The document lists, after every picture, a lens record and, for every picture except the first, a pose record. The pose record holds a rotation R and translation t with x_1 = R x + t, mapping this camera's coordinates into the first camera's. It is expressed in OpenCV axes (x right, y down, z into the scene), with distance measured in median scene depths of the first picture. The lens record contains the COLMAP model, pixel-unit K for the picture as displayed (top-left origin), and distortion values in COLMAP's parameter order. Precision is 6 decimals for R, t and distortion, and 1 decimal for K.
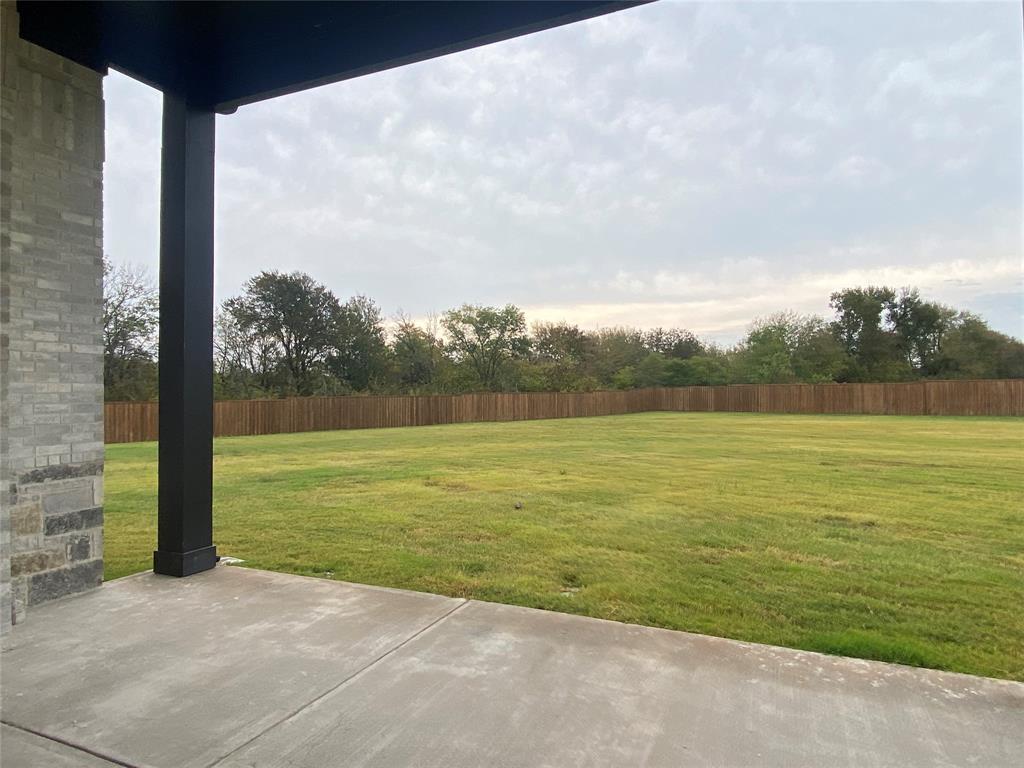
lens RADIAL K [[638.0, 0, 516.4], [0, 638.0, 387.2], [0, 0, 1]] dist [0.060699, -0.065961]
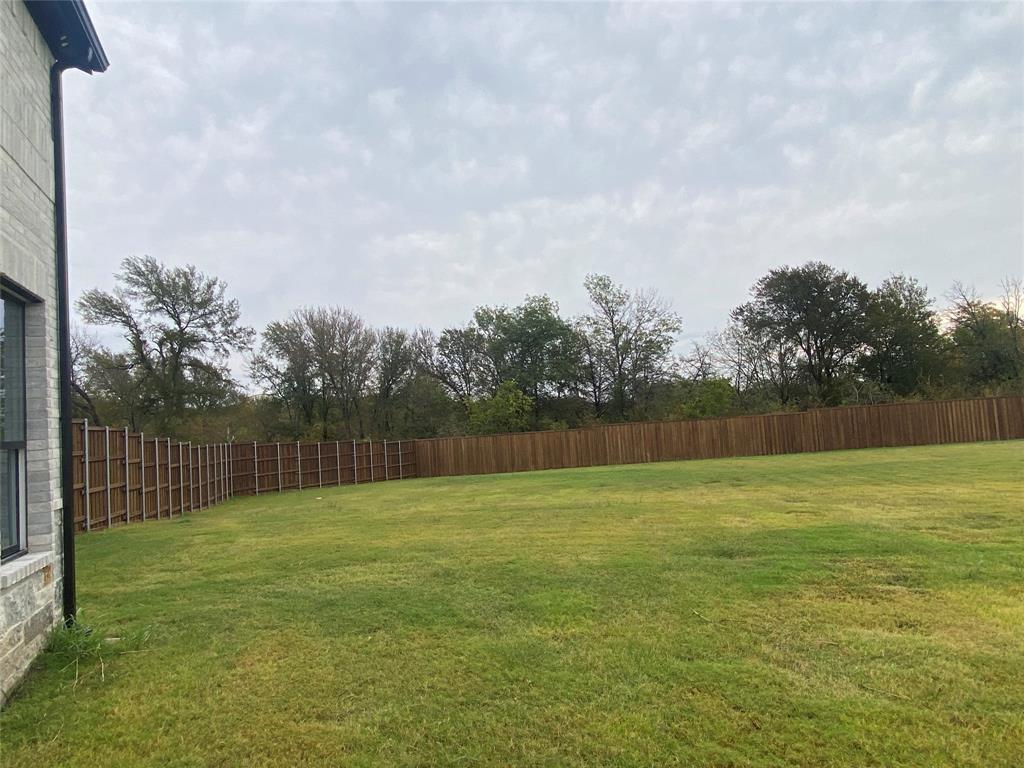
lens RADIAL K [[638.0, 0, 516.4], [0, 638.0, 387.2], [0, 0, 1]] dist [0.060699, -0.065961]
pose [[0.703793, -0.078934, -0.706007, -0.022962], [0.065494, 0.996785, -0.046155, 0.000615], [0.707380, -0.013756, 0.706700, 0.112816]]
